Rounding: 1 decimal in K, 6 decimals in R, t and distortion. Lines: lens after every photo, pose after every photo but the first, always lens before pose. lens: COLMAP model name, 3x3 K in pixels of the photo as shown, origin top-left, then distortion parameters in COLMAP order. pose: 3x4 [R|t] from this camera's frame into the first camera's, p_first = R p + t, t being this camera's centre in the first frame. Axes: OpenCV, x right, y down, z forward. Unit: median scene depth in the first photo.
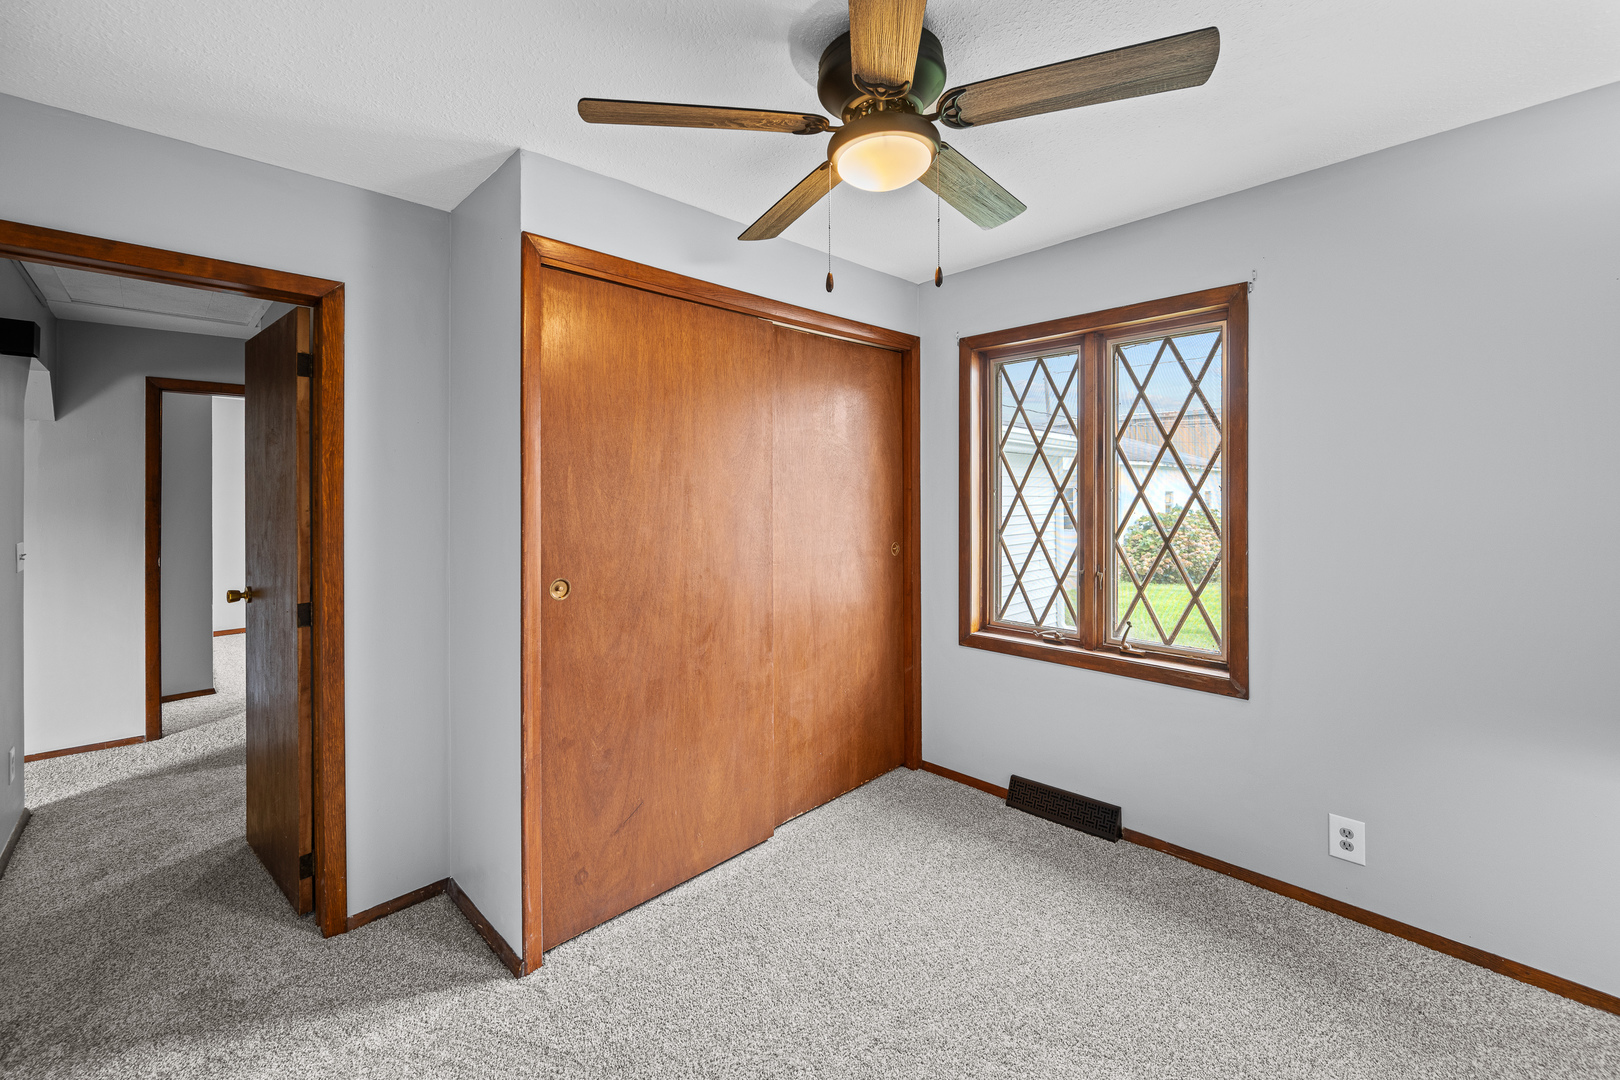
lens RADIAL K [[652.8, 0, 840.9], [0, 652.8, 495.1], [0, 0, 1]] dist [-0.001053, -0.000205]
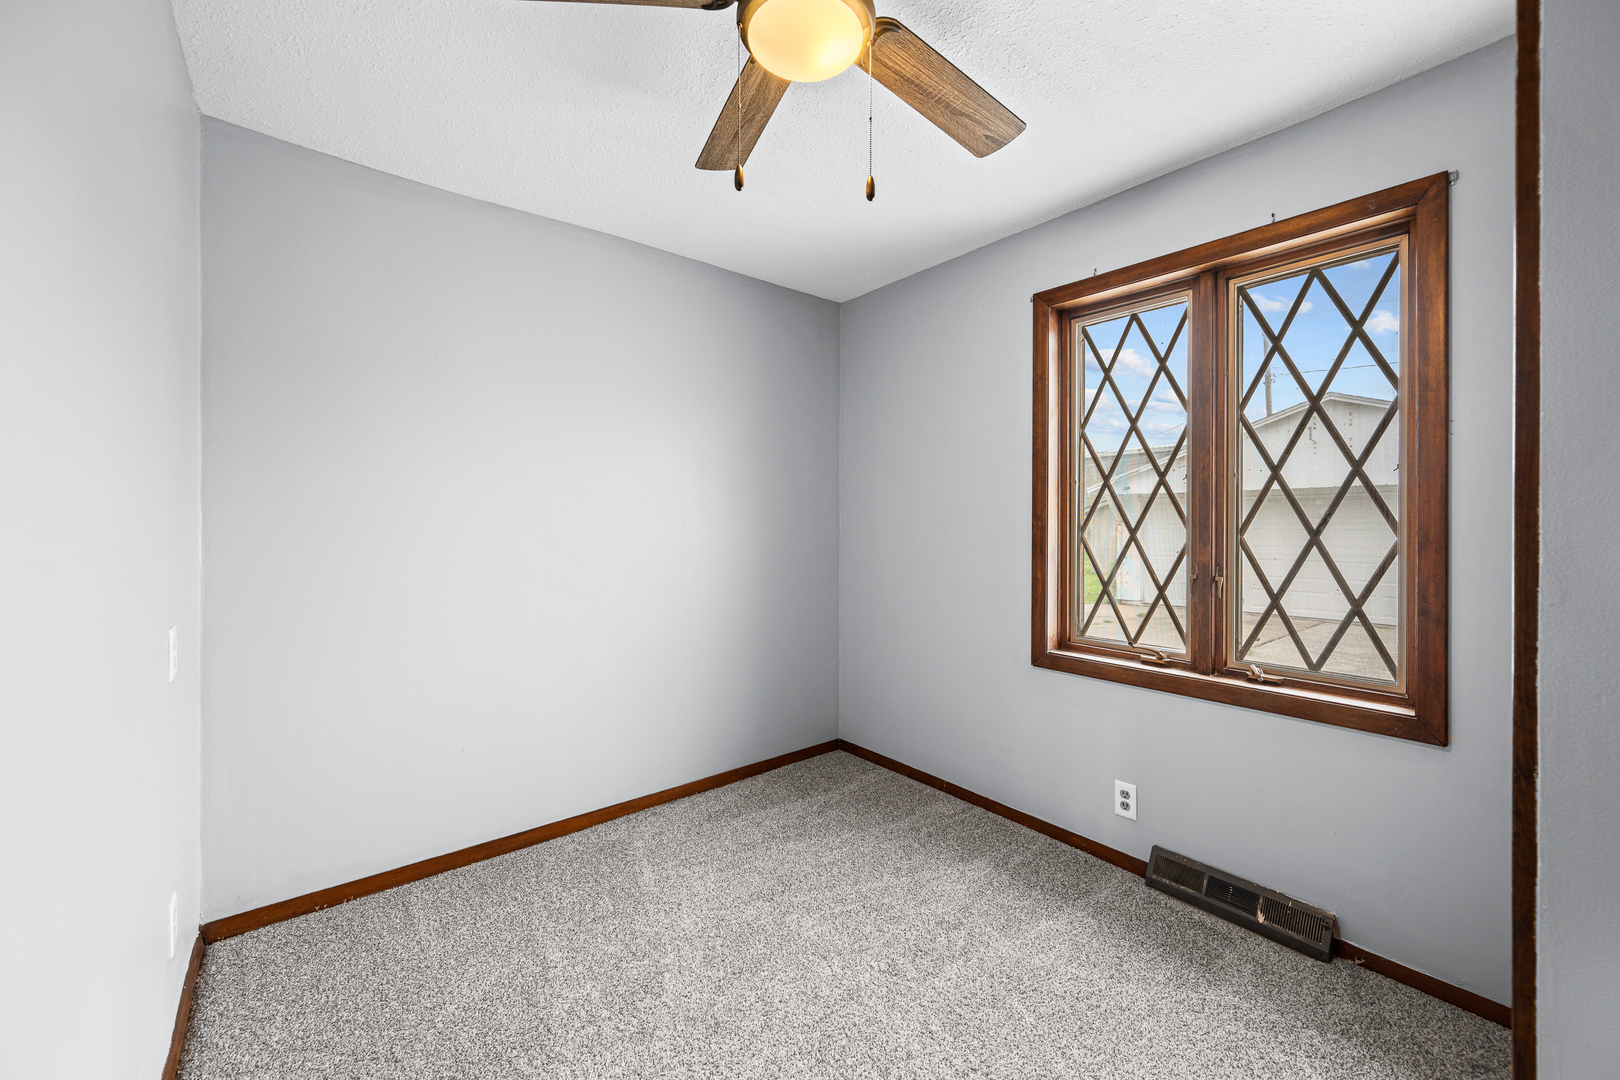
lens RADIAL K [[637.6, 0, 817.3], [0, 637.6, 534.3], [0, 0, 1]] dist [-0.003973, -0.000470]
pose [[0.992919, 0.001806, -0.118779, 0.007771], [-0.001313, 0.999990, 0.004230, 0.064937], [0.118785, -0.004044, 0.992912, 0.179977]]
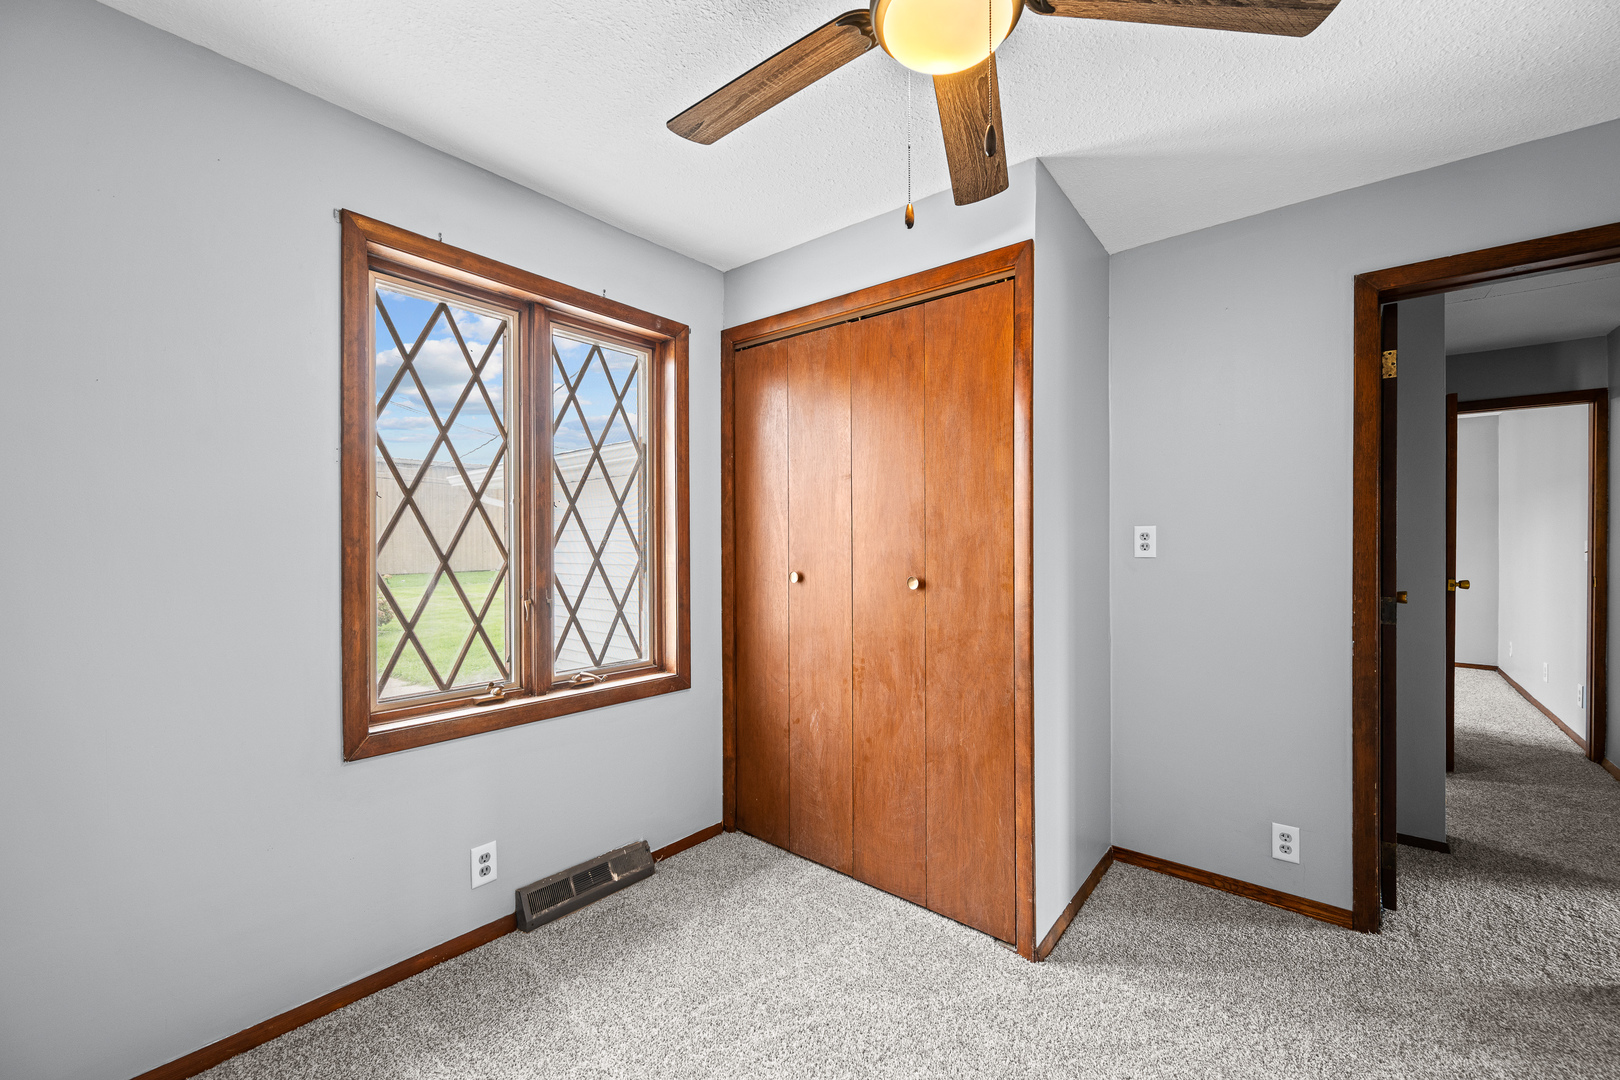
lens RADIAL K [[652.8, 0, 820.5], [0, 652.8, 538.3], [0, 0, 1]] dist [-0.001053, -0.000205]
pose [[-0.097354, -0.004169, 0.995241, -0.452162], [-0.008156, 0.999961, 0.003391, 0.035793], [-0.995216, -0.007787, -0.097384, 0.718290]]
